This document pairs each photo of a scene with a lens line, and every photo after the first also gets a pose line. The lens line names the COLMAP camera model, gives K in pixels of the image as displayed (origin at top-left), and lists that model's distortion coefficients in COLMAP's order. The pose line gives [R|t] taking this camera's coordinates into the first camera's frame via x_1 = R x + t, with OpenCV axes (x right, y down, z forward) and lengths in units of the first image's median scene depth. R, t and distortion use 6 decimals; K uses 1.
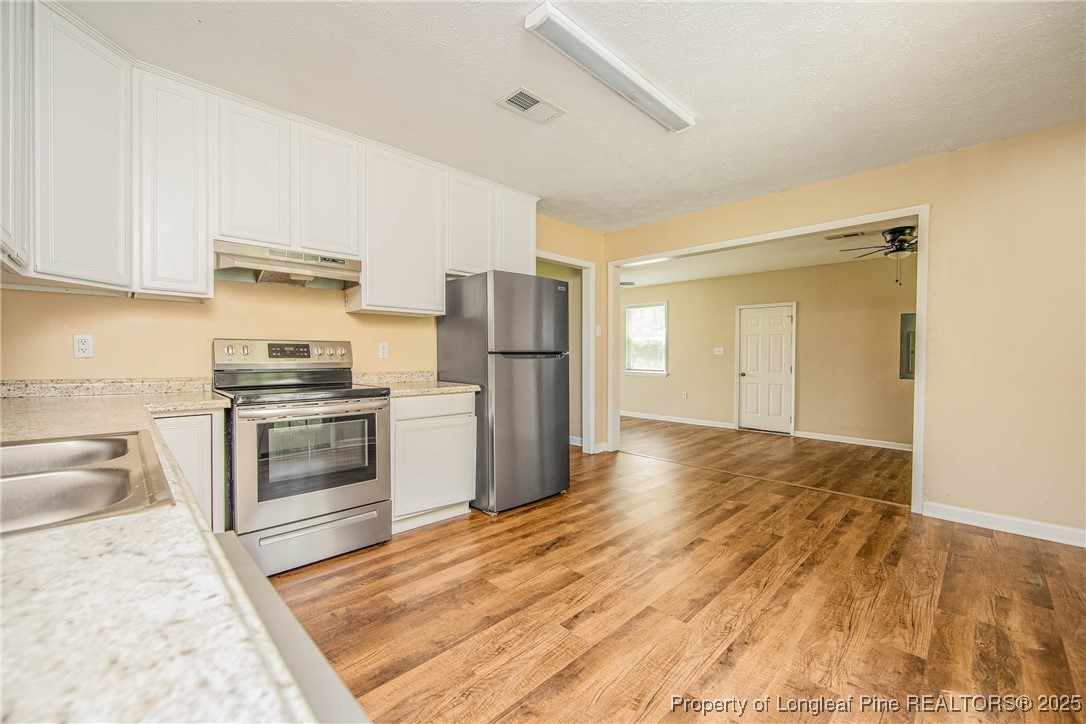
lens RADIAL K [[438.0, 0, 536.4], [0, 438.0, 358.0], [0, 0, 1]] dist [-0.007295, 0.000765]
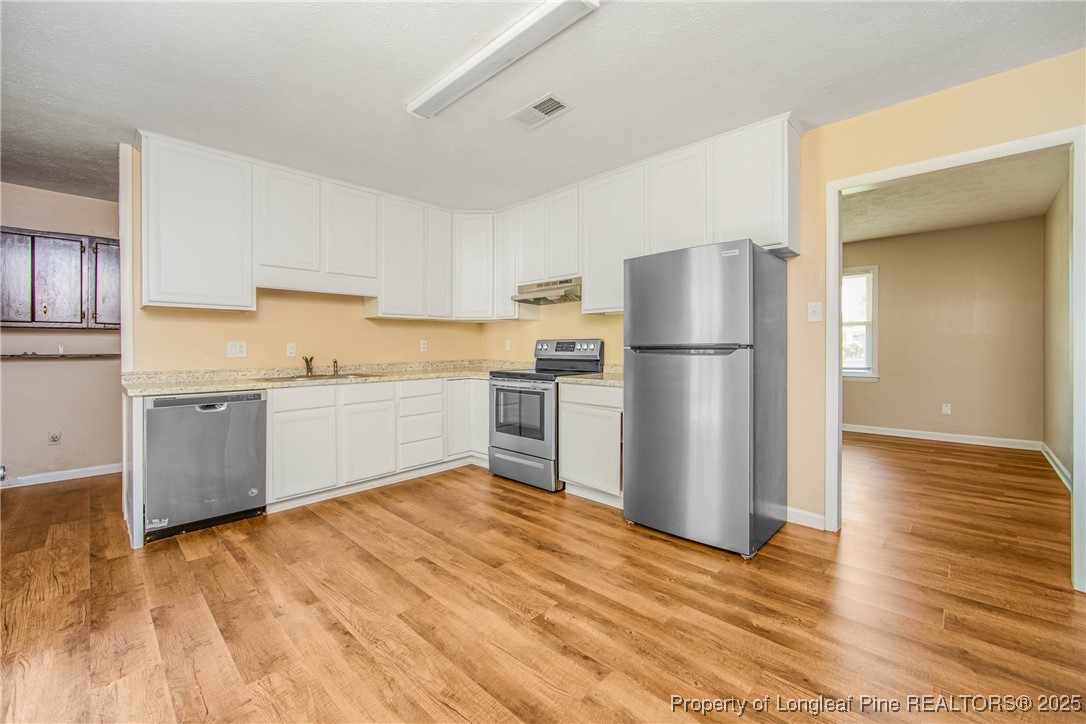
lens RADIAL K [[434.1, 0, 540.4], [0, 434.1, 363.0], [0, 0, 1]] dist [-0.010396, 0.000654]
pose [[0.046061, 0.031989, -0.998426, 0.916474], [-0.006948, 0.999473, 0.031702, -0.007957], [0.998914, 0.005477, 0.046259, 0.877684]]
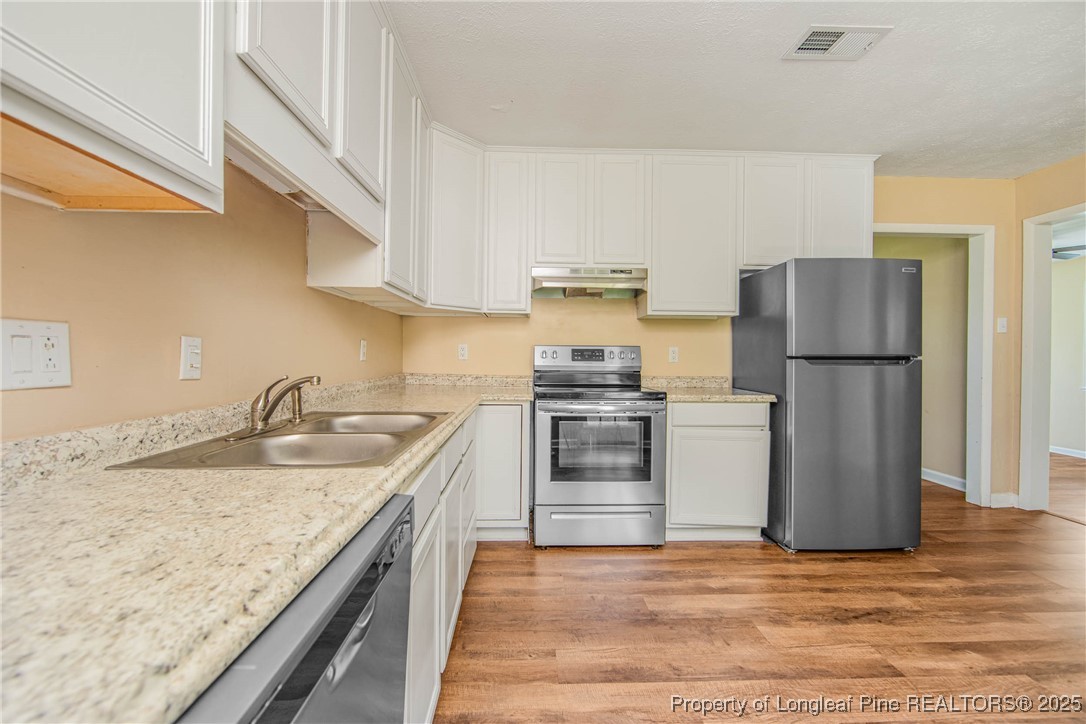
lens RADIAL K [[434.9, 0, 542.7], [0, 434.9, 358.4], [0, 0, 1]] dist [-0.003126, 0.000408]
pose [[0.745776, 0.005633, -0.666173, 0.113238], [-0.011051, 0.999931, -0.003917, -0.001918], [0.666105, 0.010283, 0.745787, 0.073439]]
